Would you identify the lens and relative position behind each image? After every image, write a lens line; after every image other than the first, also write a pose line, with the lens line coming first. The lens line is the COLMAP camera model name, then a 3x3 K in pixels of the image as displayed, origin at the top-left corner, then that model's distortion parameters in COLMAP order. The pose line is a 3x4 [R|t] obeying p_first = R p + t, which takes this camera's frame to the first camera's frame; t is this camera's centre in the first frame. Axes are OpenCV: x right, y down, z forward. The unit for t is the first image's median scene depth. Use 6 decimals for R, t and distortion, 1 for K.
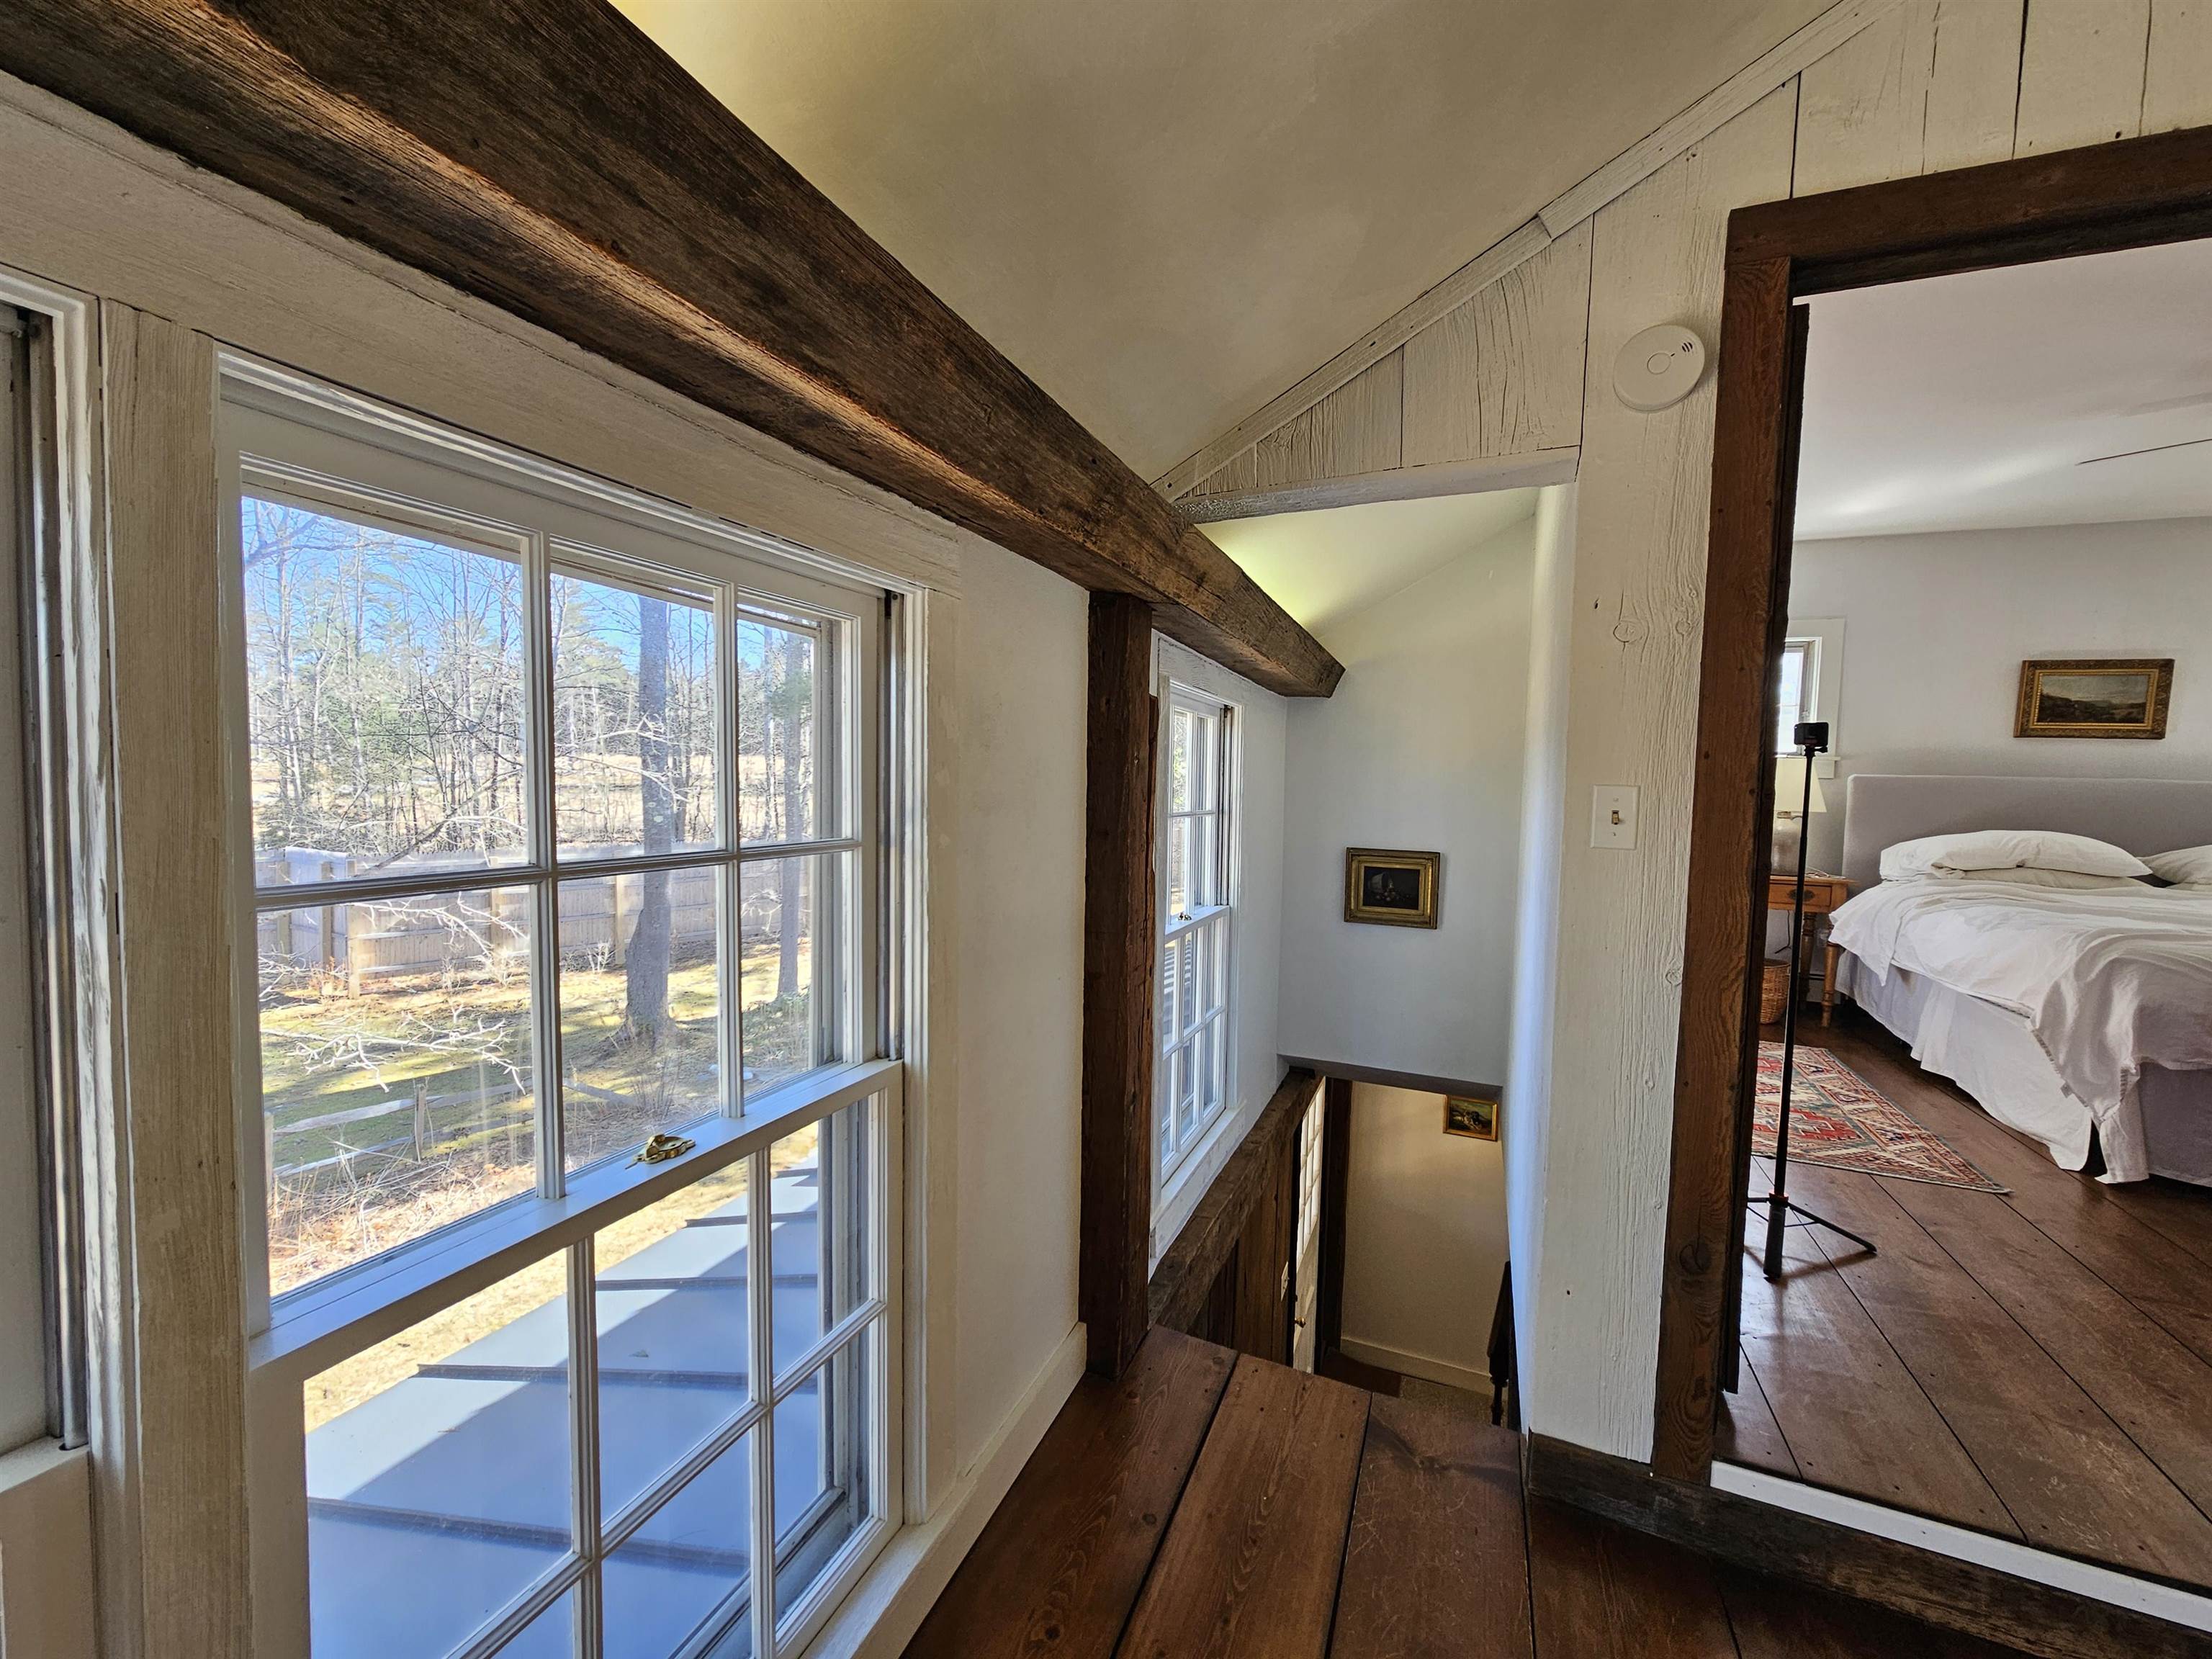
lens RADIAL K [[901.3, 0, 1101.1], [0, 901.3, 827.8], [0, 0, 1]] dist [0.002878, -0.001001]
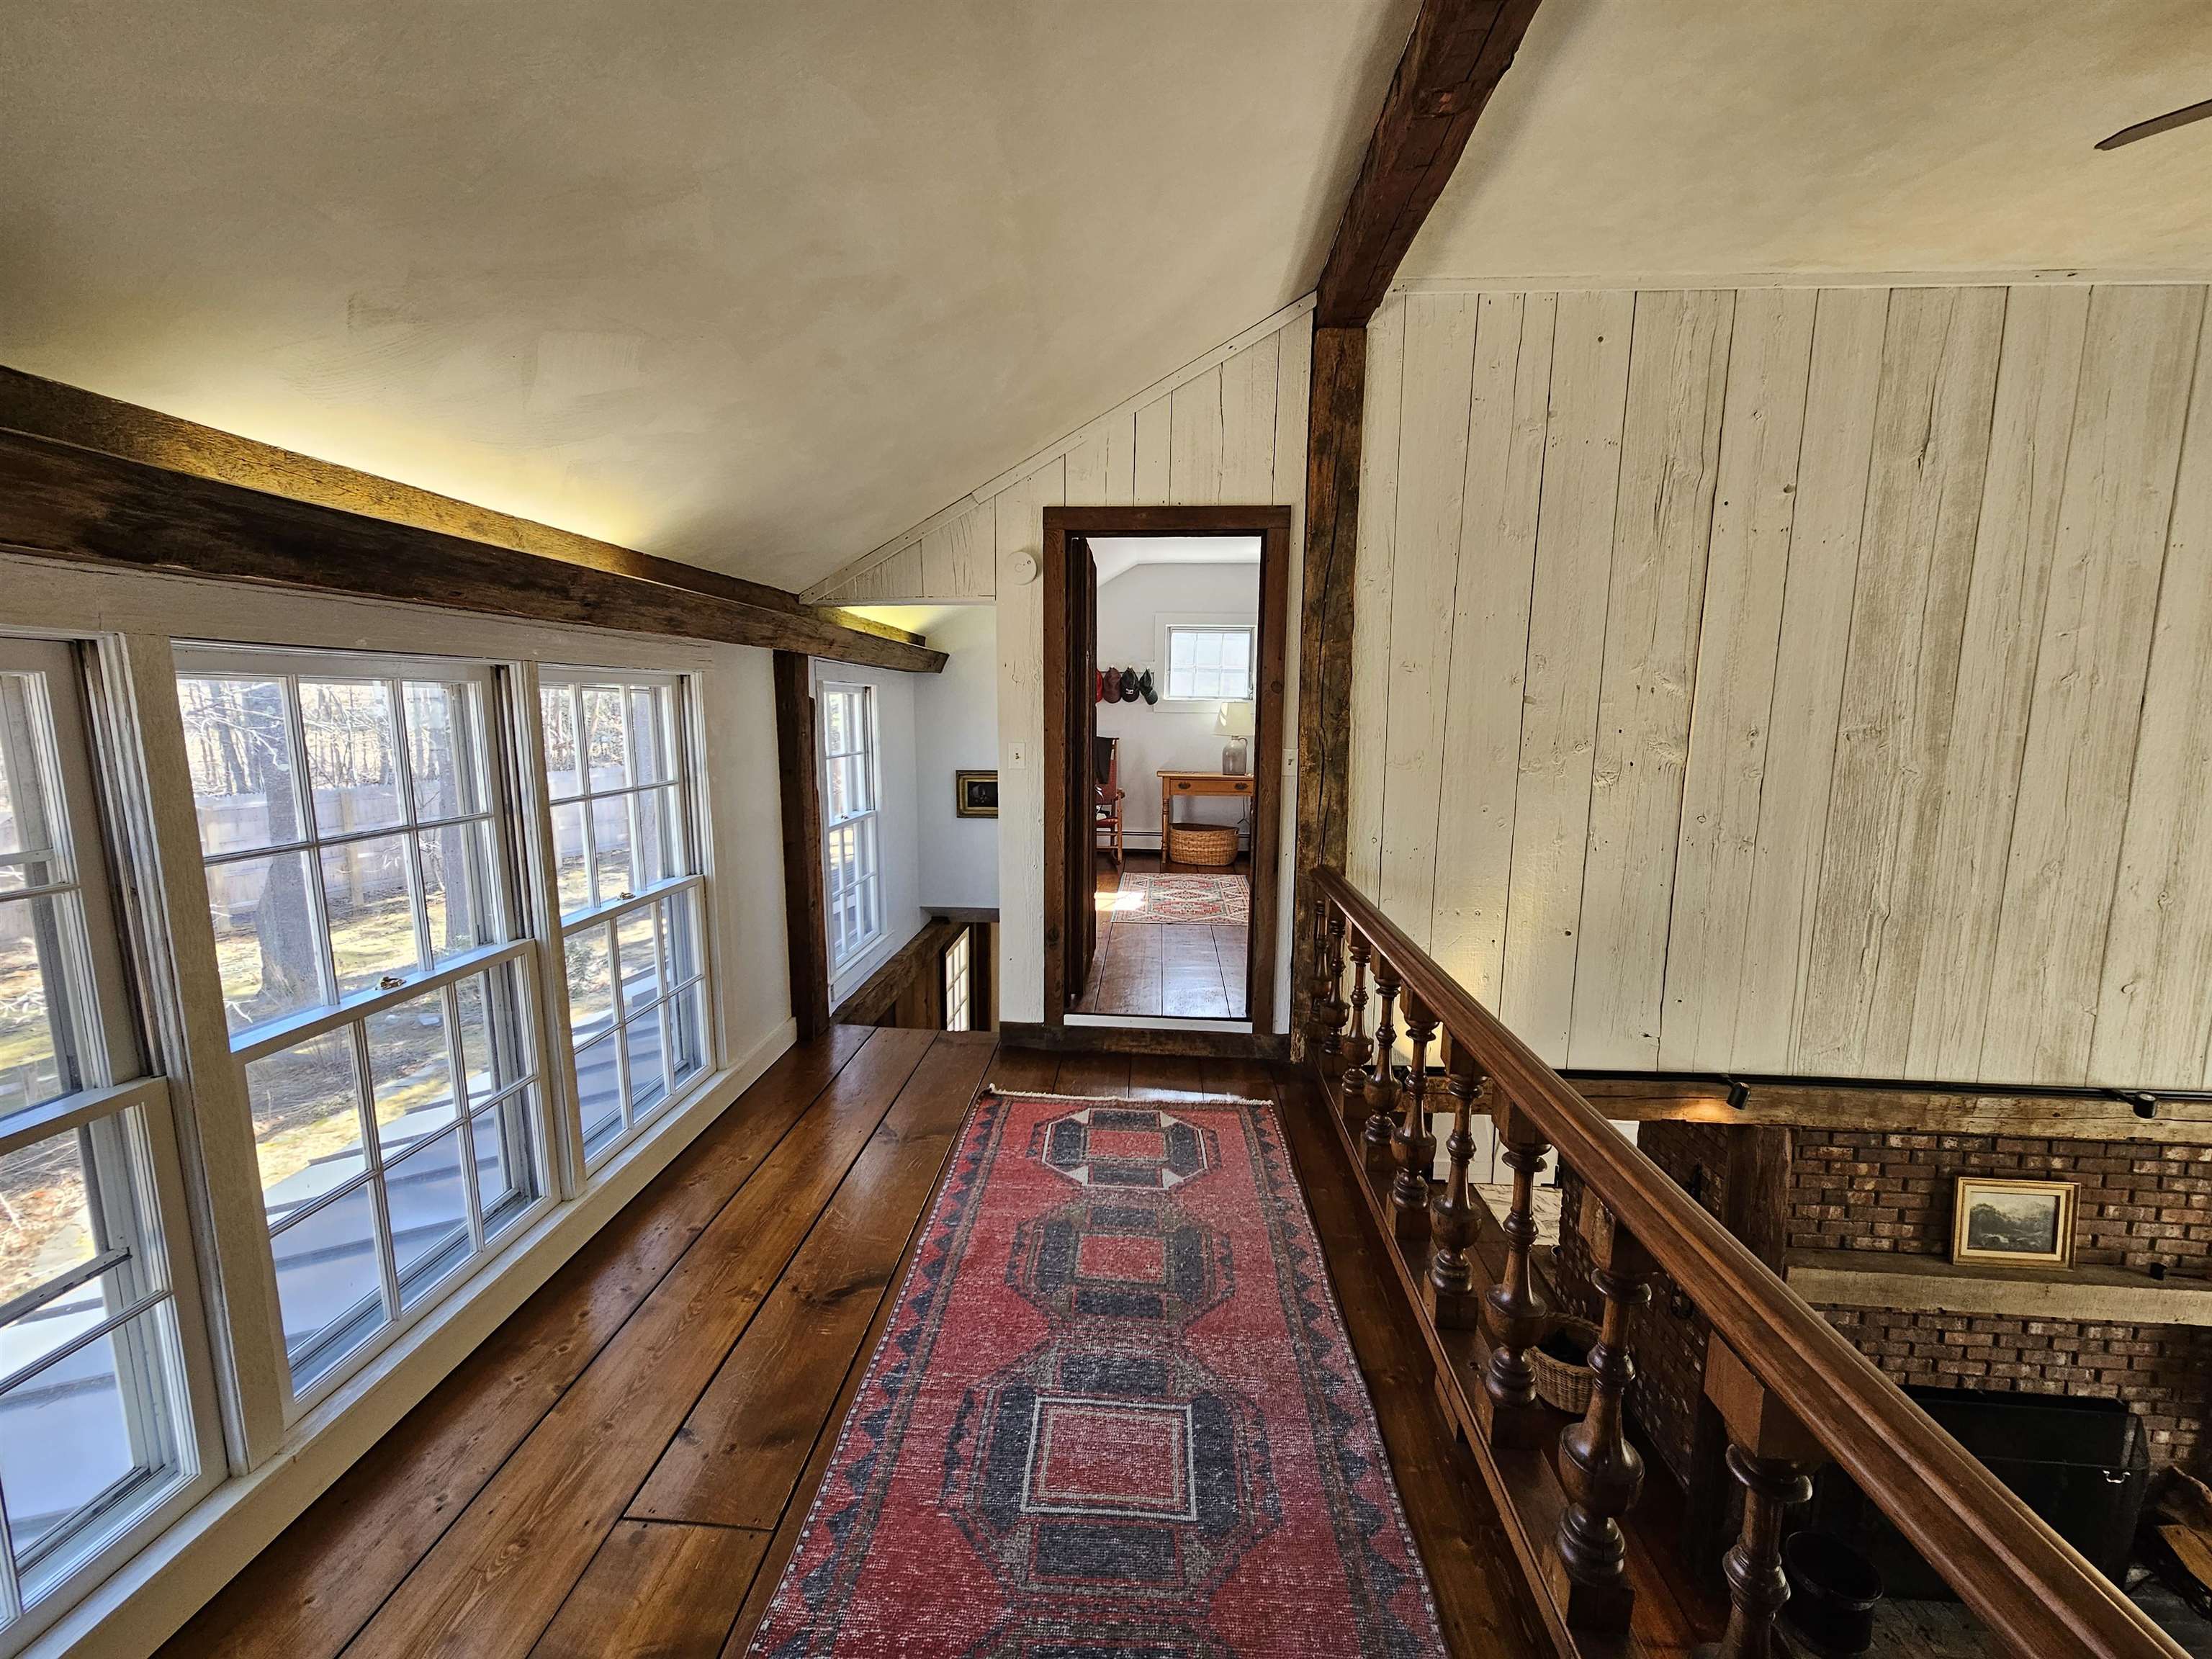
lens RADIAL K [[901.3, 0, 1108.2], [0, 901.3, 815.1], [0, 0, 1]] dist [0.002878, -0.001001]
pose [[0.942521, -0.061168, 0.328499, 0.008520], [0.036692, 0.996103, 0.080203, -0.032718], [-0.332125, -0.063539, 0.941093, -1.136887]]
